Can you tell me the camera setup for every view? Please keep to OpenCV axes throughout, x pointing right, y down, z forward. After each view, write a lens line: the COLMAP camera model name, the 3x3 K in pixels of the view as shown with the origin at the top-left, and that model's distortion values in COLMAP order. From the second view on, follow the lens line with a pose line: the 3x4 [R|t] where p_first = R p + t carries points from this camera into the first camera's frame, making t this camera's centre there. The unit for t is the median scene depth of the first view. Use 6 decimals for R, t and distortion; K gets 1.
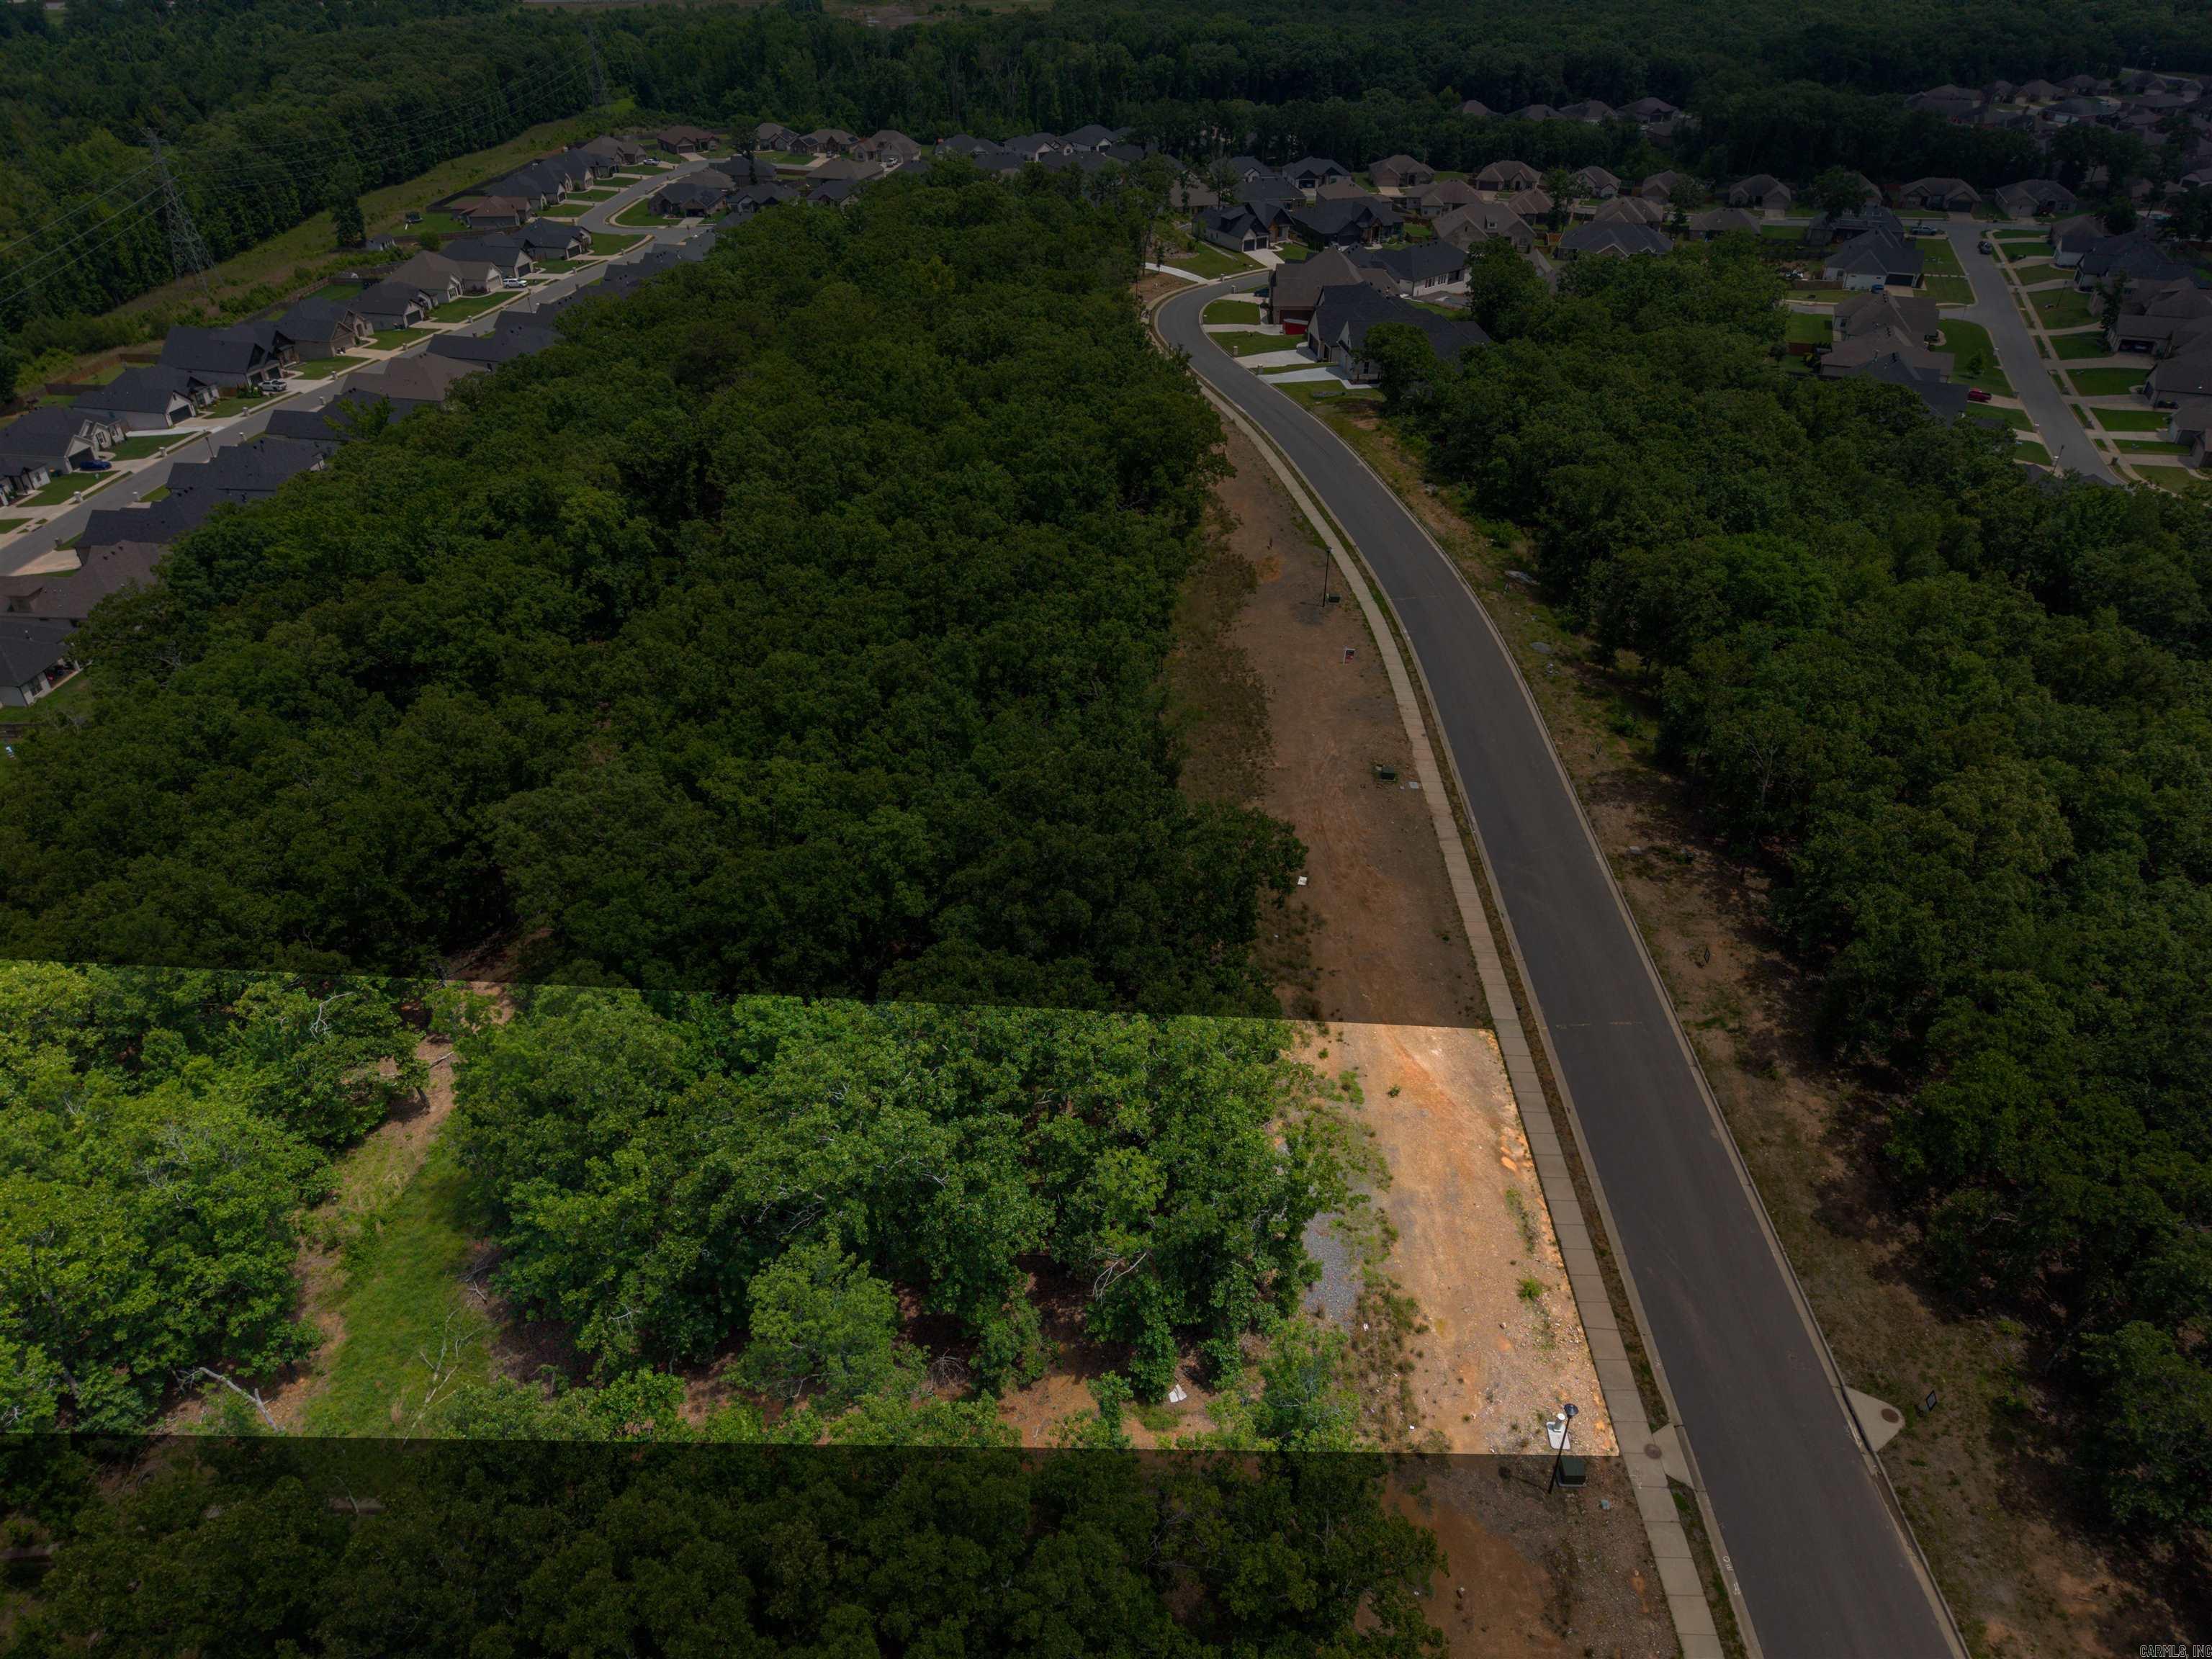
lens RADIAL K [[1481.6, 0, 1105.4], [0, 1481.6, 829.2], [0, 0, 1]] dist [0.026990, -0.024491]
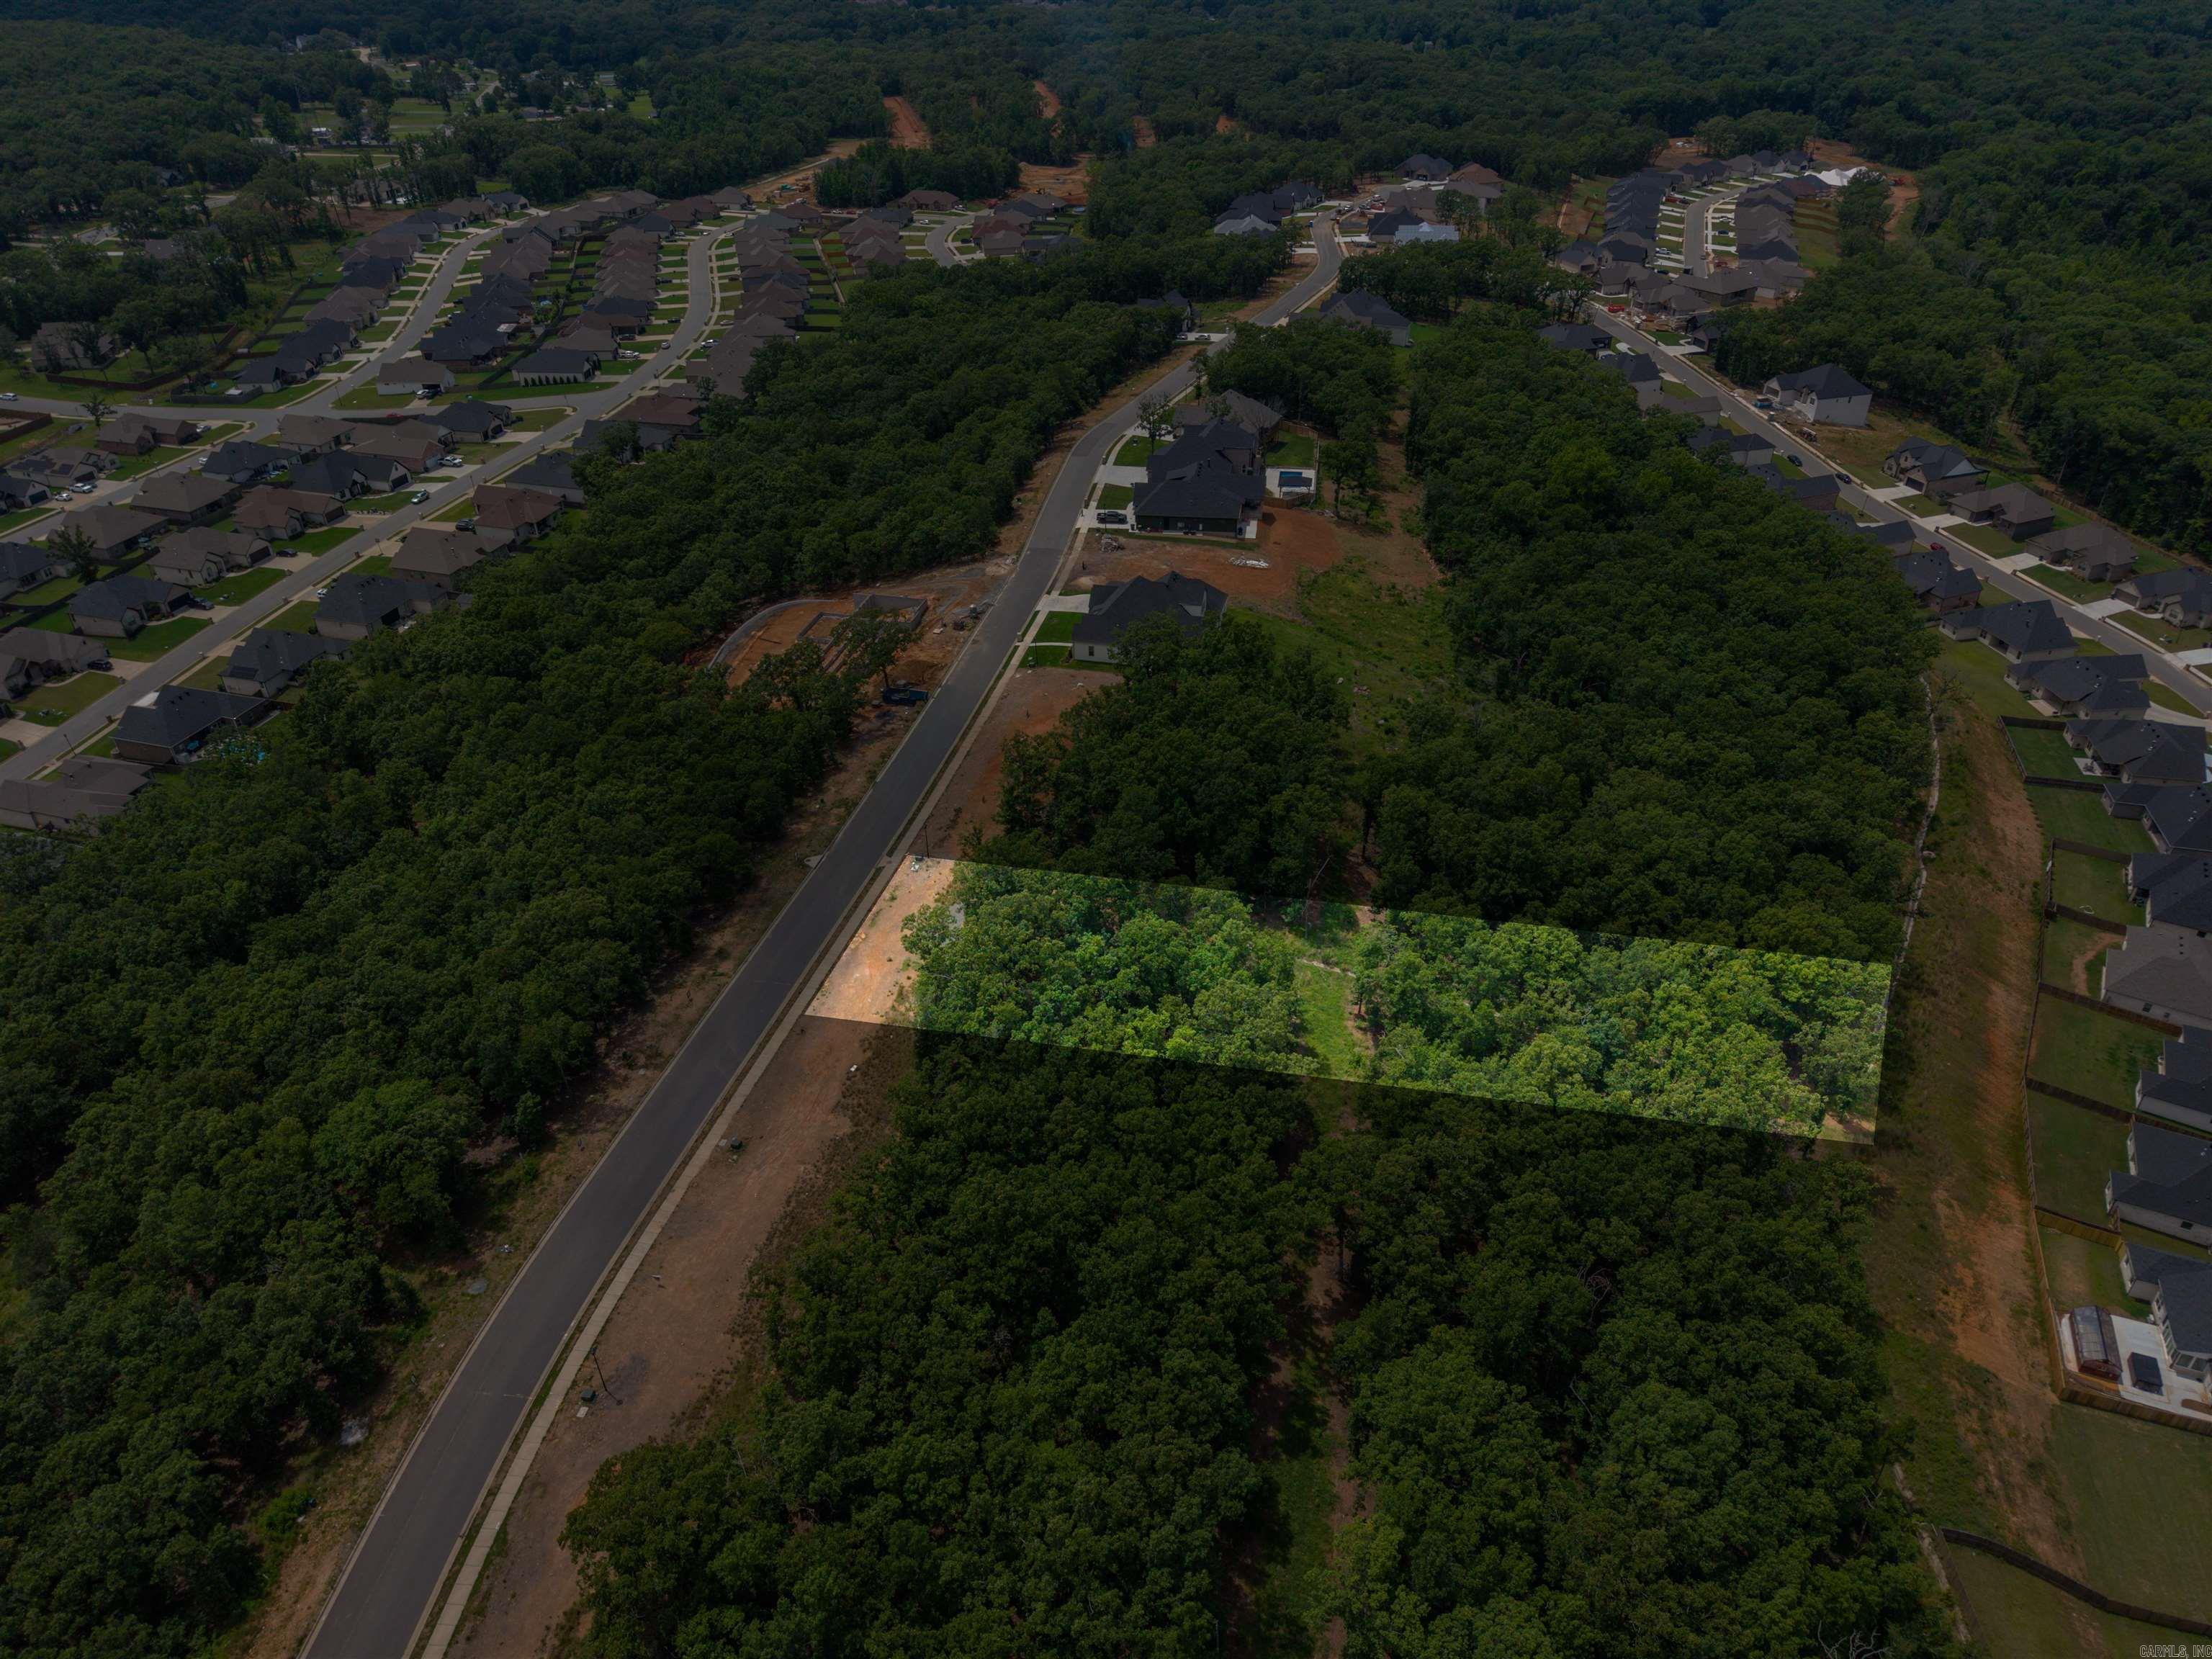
lens RADIAL K [[1481.6, 0, 1103.4], [0, 1481.6, 818.5], [0, 0, 1]] dist [0.026990, -0.024491]
pose [[-0.976254, -0.104382, 0.189825, -0.541739], [0.131017, 0.413345, 0.901100, -1.940045], [-0.172522, 0.904572, -0.389853, 1.662759]]
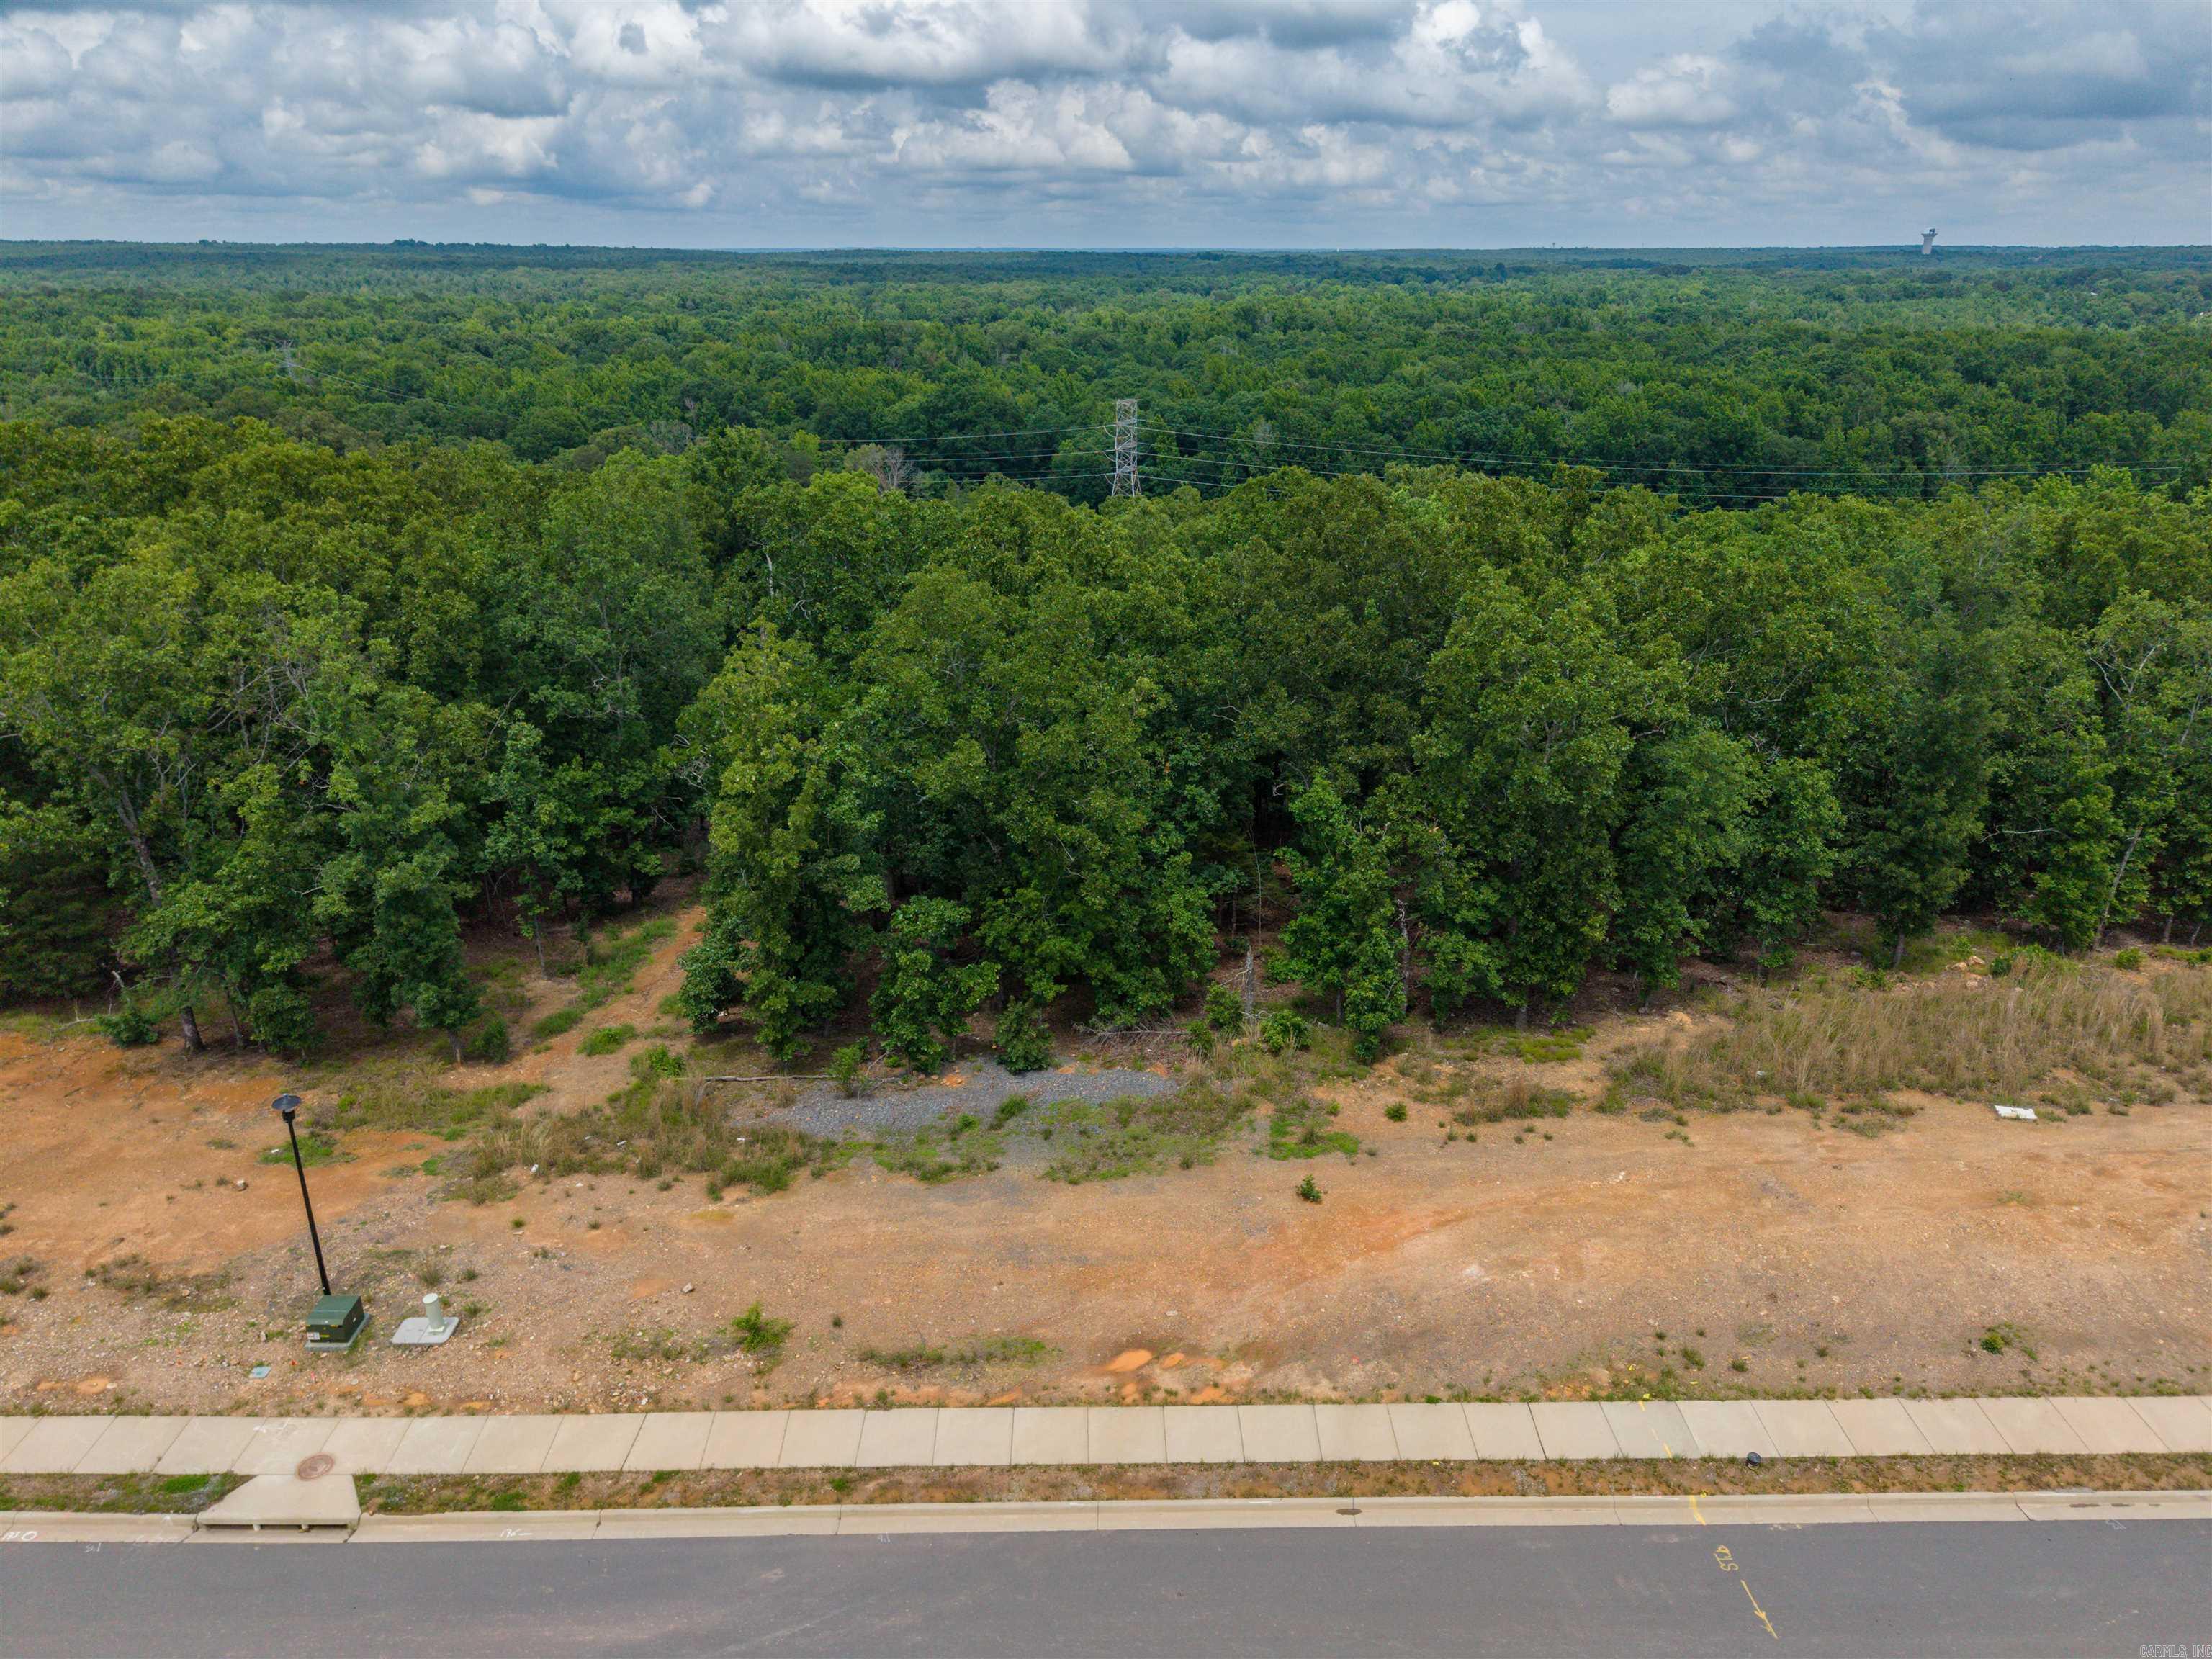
lens RADIAL K [[1481.6, 0, 1112.9], [0, 1481.6, 836.7], [0, 0, 1]] dist [0.026990, -0.024491]
pose [[0.024266, 0.361509, -0.932053, 0.596120], [-0.546401, 0.785544, 0.290458, -0.010389], [0.837172, 0.502226, 0.216591, 0.812063]]
